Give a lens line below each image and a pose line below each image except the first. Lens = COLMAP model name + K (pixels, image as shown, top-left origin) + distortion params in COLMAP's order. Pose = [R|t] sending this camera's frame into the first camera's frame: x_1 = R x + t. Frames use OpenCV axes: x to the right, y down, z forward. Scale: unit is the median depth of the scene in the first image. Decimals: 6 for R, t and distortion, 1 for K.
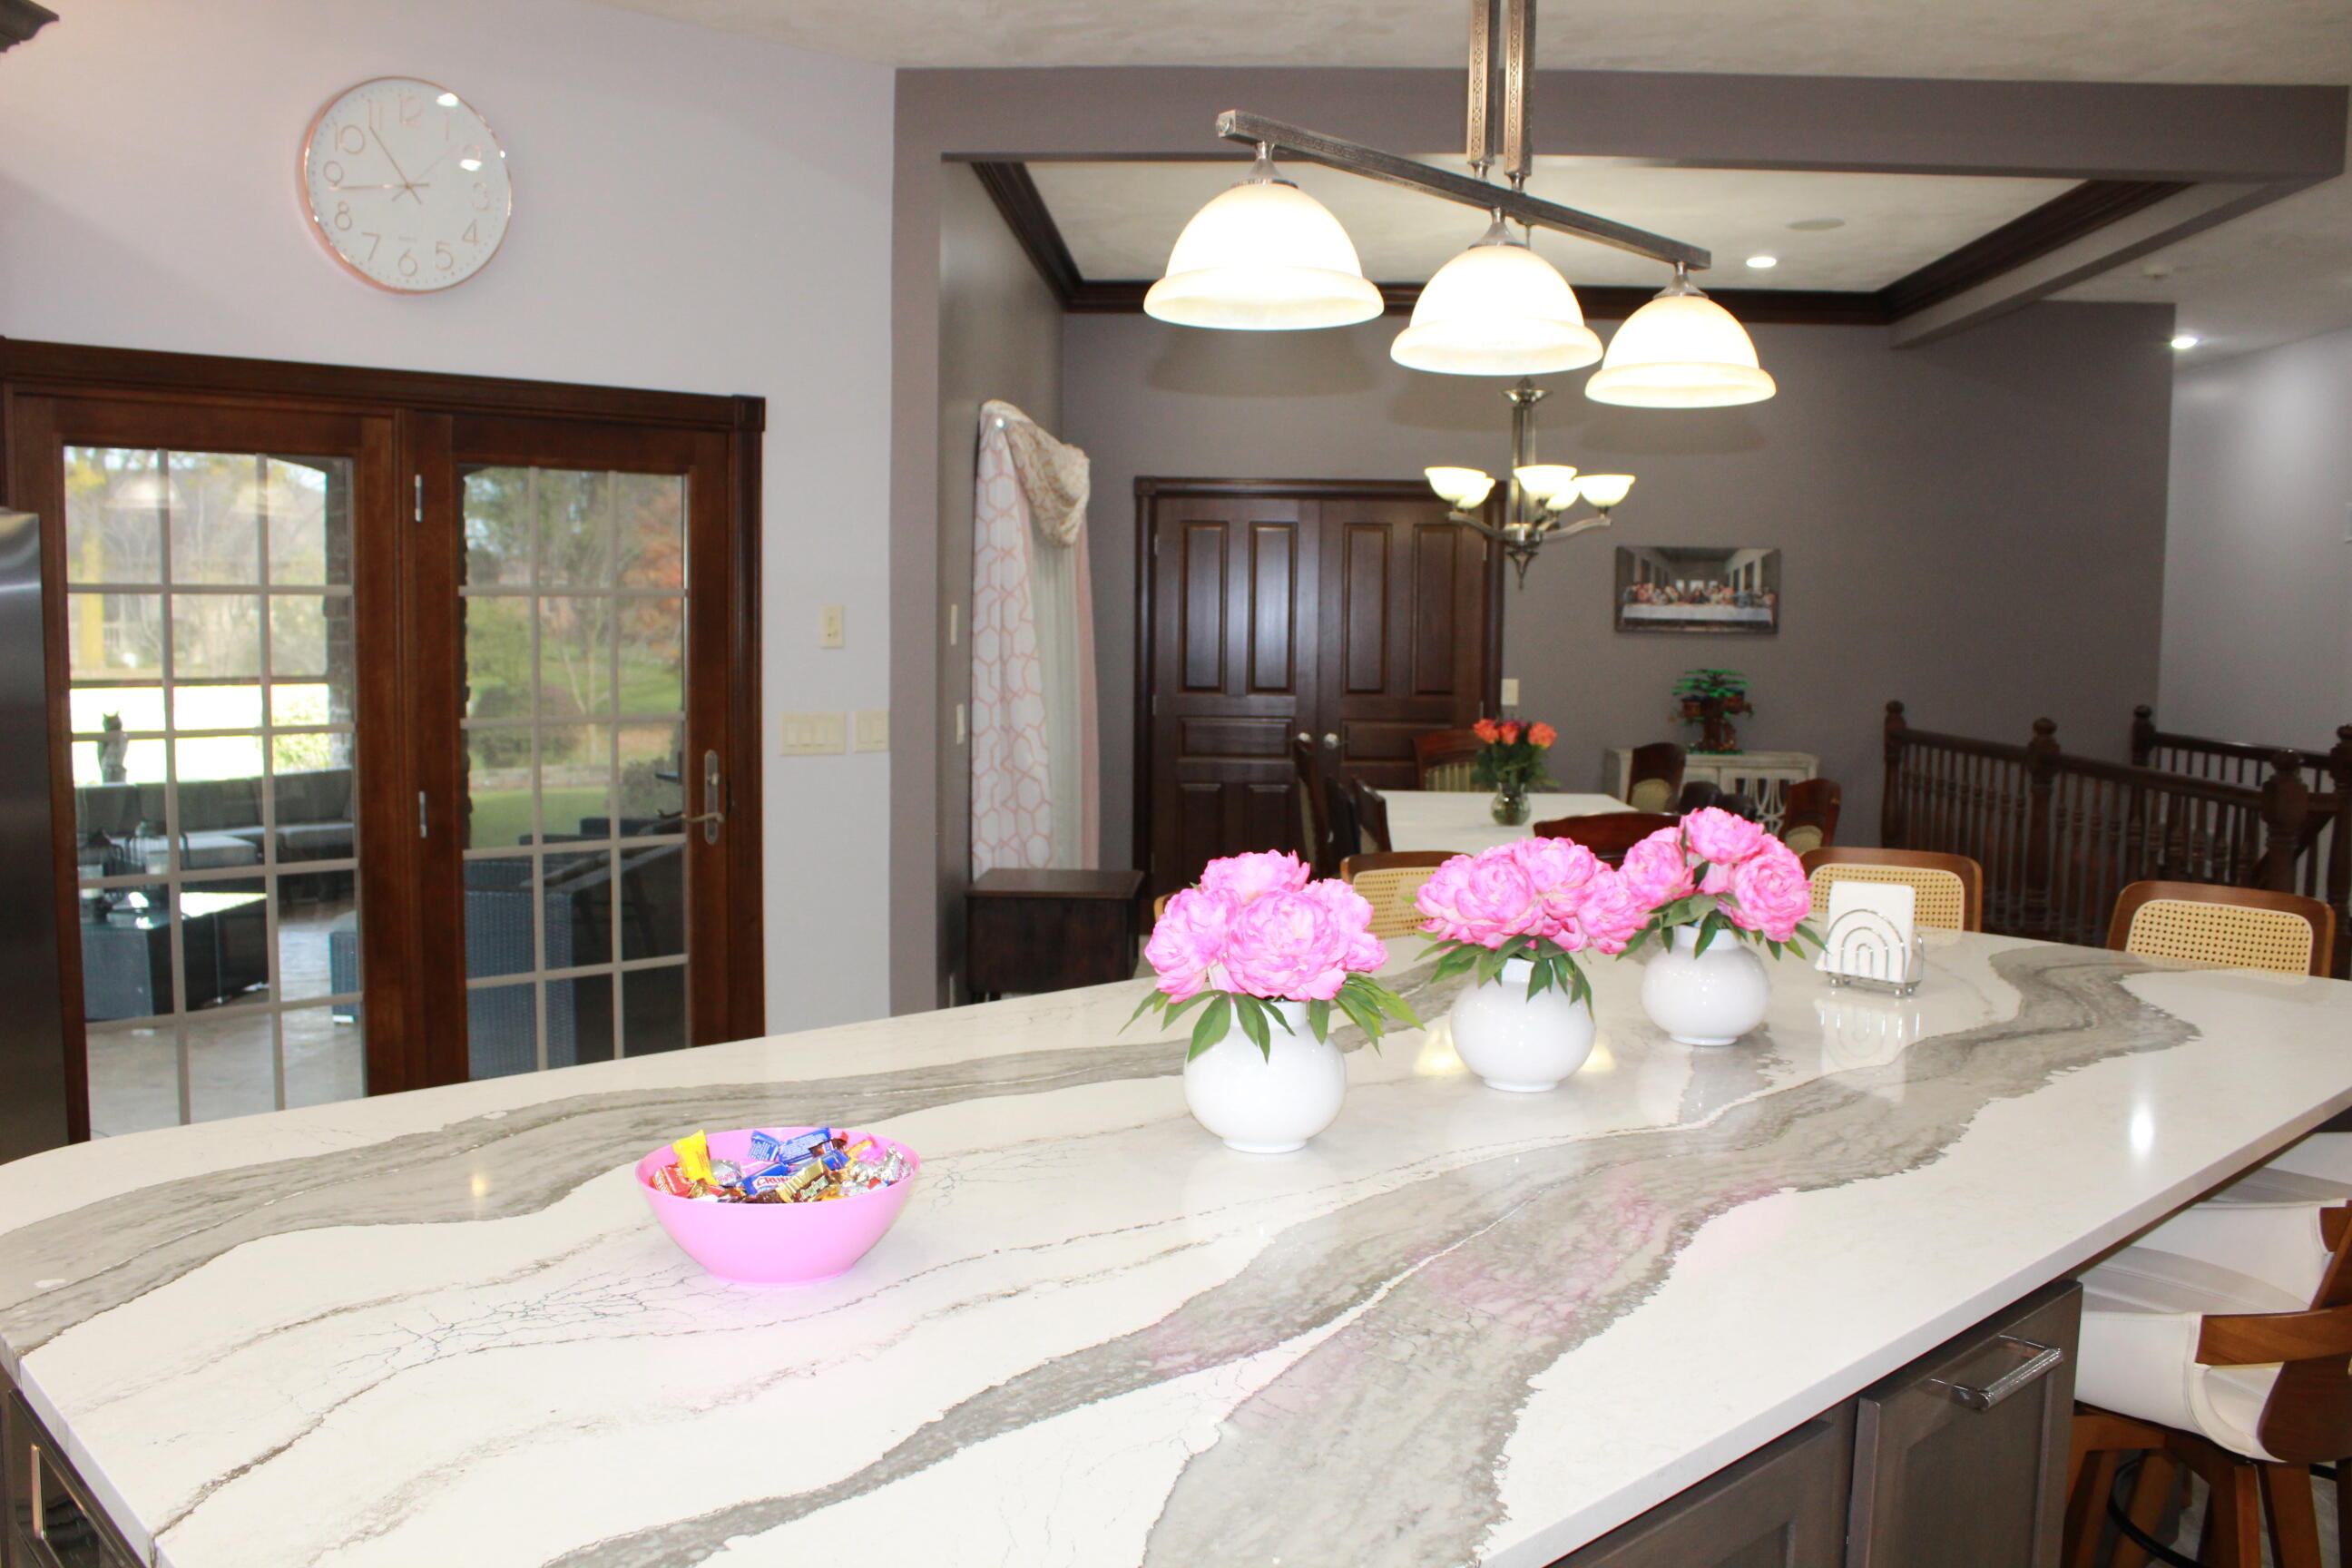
lens RADIAL K [[1941.8, 0, 1168.4], [0, 1941.8, 773.2], [0, 0, 1]] dist [-0.161927, 0.135792]
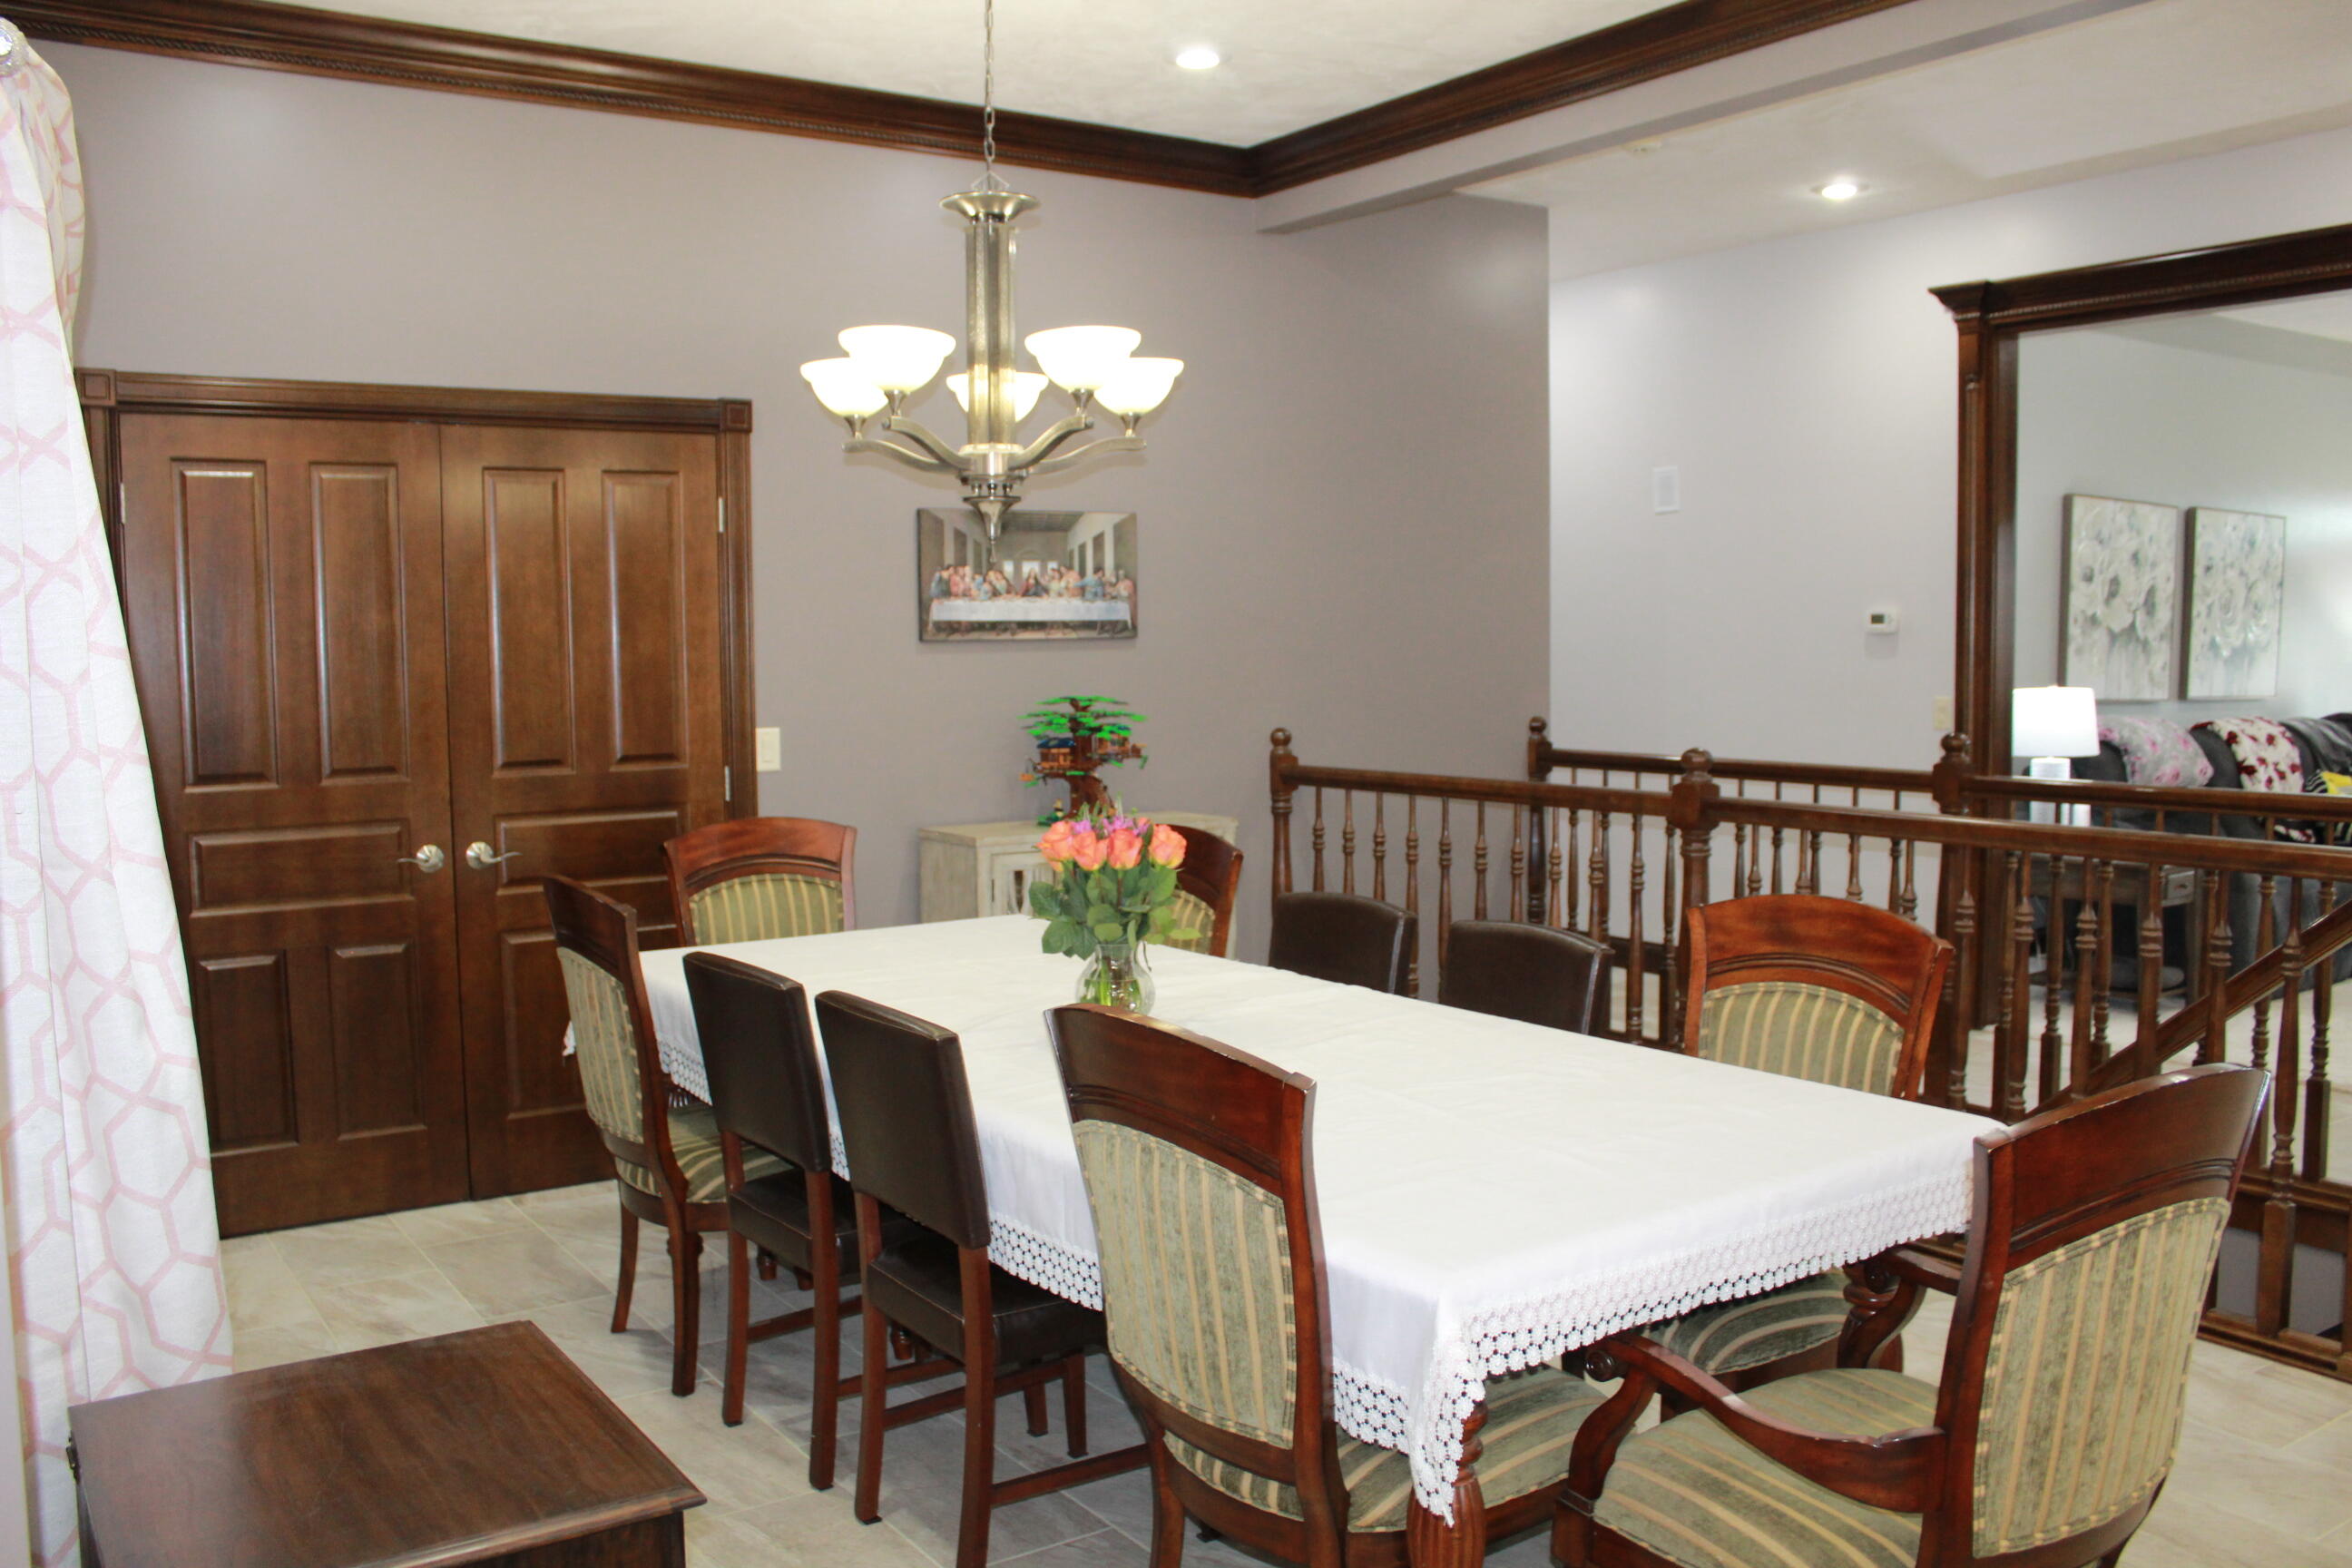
lens RADIAL K [[1941.8, 0, 1171.3], [0, 1941.8, 790.9], [0, 0, 1]] dist [-0.161927, 0.135792]
pose [[0.797514, -0.069138, 0.599326, -0.096892], [0.068621, 0.997360, 0.023741, -0.038990], [-0.599385, 0.022192, 0.800153, 0.498972]]
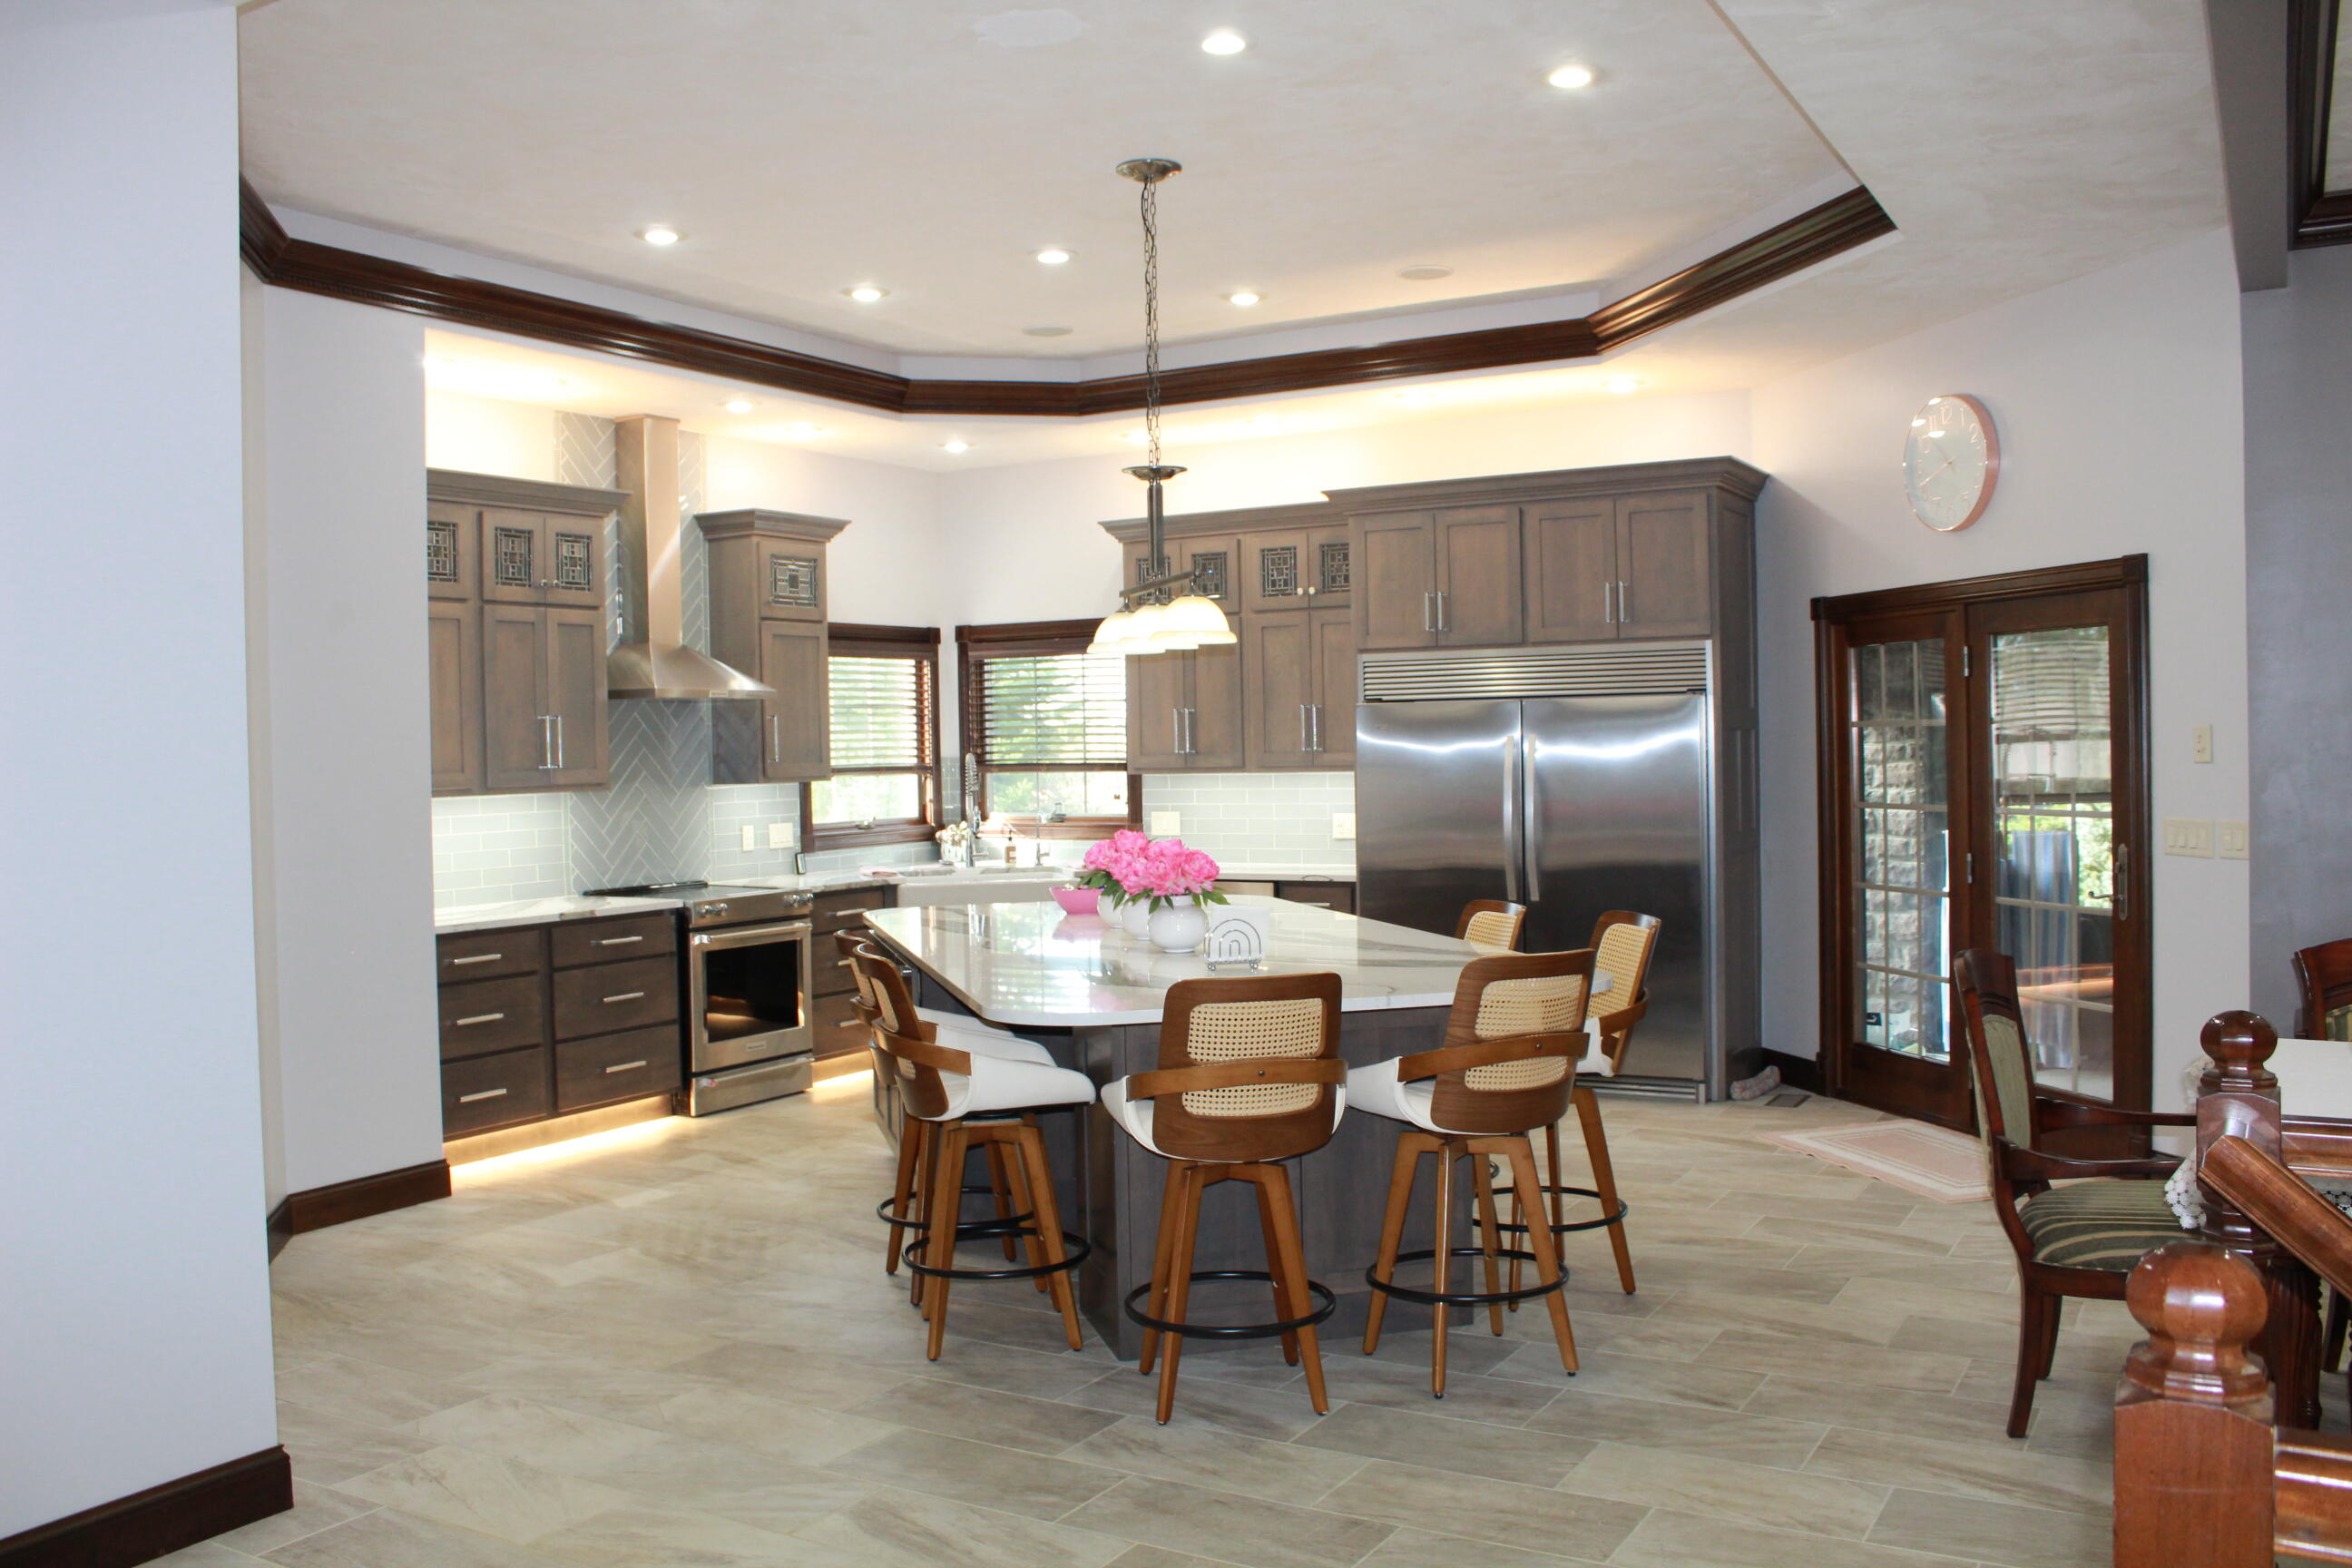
lens RADIAL K [[1941.8, 0, 1159.3], [0, 1941.8, 787.9], [0, 0, 1]] dist [-0.161927, 0.135792]
pose [[-0.478513, 0.015111, -0.877950, 0.725854], [-0.058465, 0.997085, 0.049027, -0.045819], [0.876132, 0.074789, -0.476235, 0.666421]]
